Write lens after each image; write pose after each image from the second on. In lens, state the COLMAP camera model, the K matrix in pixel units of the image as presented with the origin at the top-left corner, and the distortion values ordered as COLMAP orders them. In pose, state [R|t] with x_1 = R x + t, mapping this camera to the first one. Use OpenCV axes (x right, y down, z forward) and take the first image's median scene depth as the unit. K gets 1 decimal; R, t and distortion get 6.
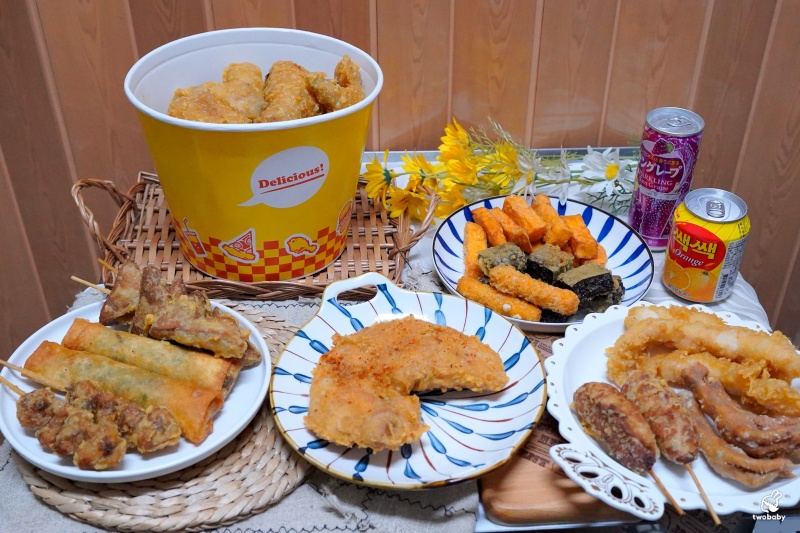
lens RADIAL K [[970.4, 0, 400.0], [0, 970.4, 266.5], [0, 0, 1]] dist [0.020710, 0.029011]
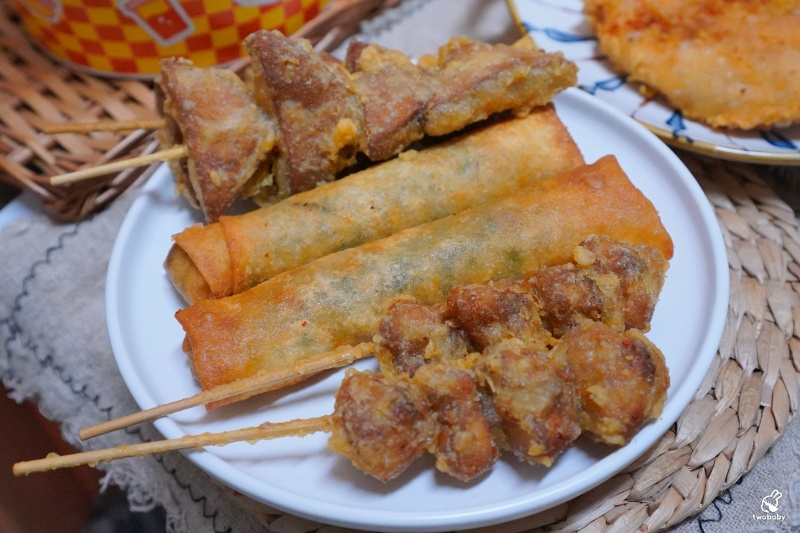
lens RADIAL K [[970.4, 0, 400.0], [0, 970.4, 266.5], [0, 0, 1]] dist [0.020710, 0.029011]
pose [[0.705453, -0.564032, 0.429190, -0.462756], [0.468276, 0.825478, 0.315126, -0.020590], [-0.532027, -0.021327, 0.846459, 0.627927]]
